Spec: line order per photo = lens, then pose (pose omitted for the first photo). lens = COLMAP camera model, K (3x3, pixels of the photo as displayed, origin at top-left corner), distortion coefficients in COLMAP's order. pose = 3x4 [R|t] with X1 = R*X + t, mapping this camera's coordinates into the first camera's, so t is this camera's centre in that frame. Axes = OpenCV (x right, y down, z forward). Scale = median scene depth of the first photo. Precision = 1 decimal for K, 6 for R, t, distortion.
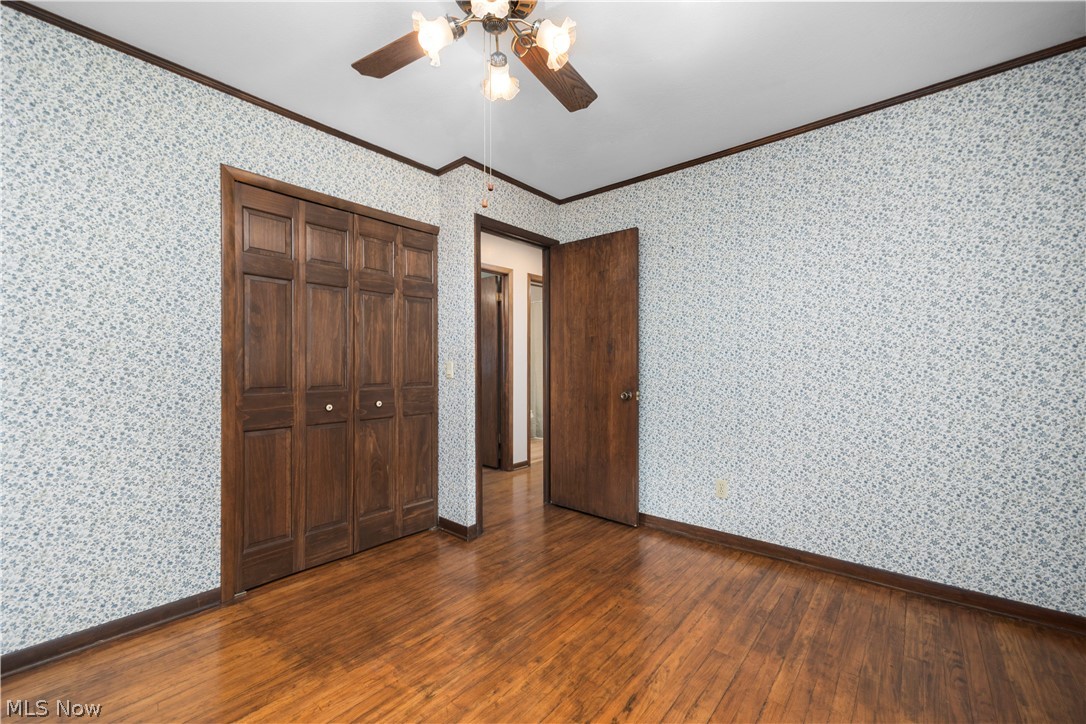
lens RADIAL K [[428.6, 0, 545.3], [0, 428.6, 366.1], [0, 0, 1]] dist [0.001097, 0.000050]
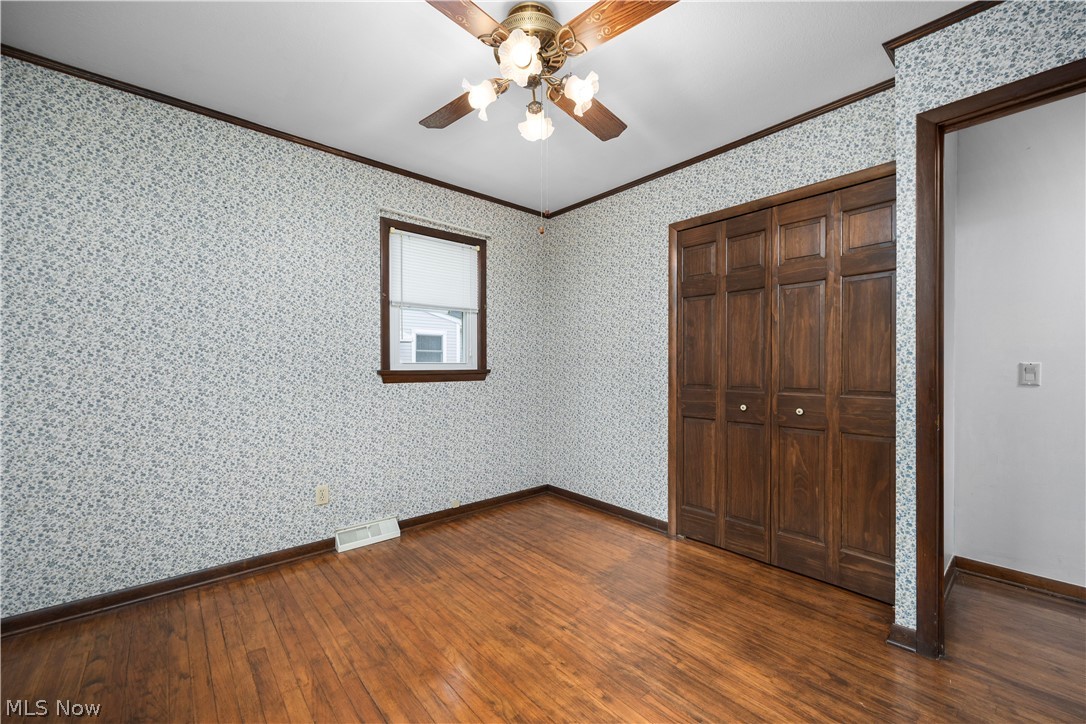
lens RADIAL K [[428.6, 0, 551.1], [0, 428.6, 369.8], [0, 0, 1]] dist [0.001097, 0.000050]
pose [[-0.126085, 0.009736, -0.991972, 0.609868], [-0.002656, 0.999945, 0.010152, -0.004697], [0.992016, 0.003915, -0.126052, 0.692934]]
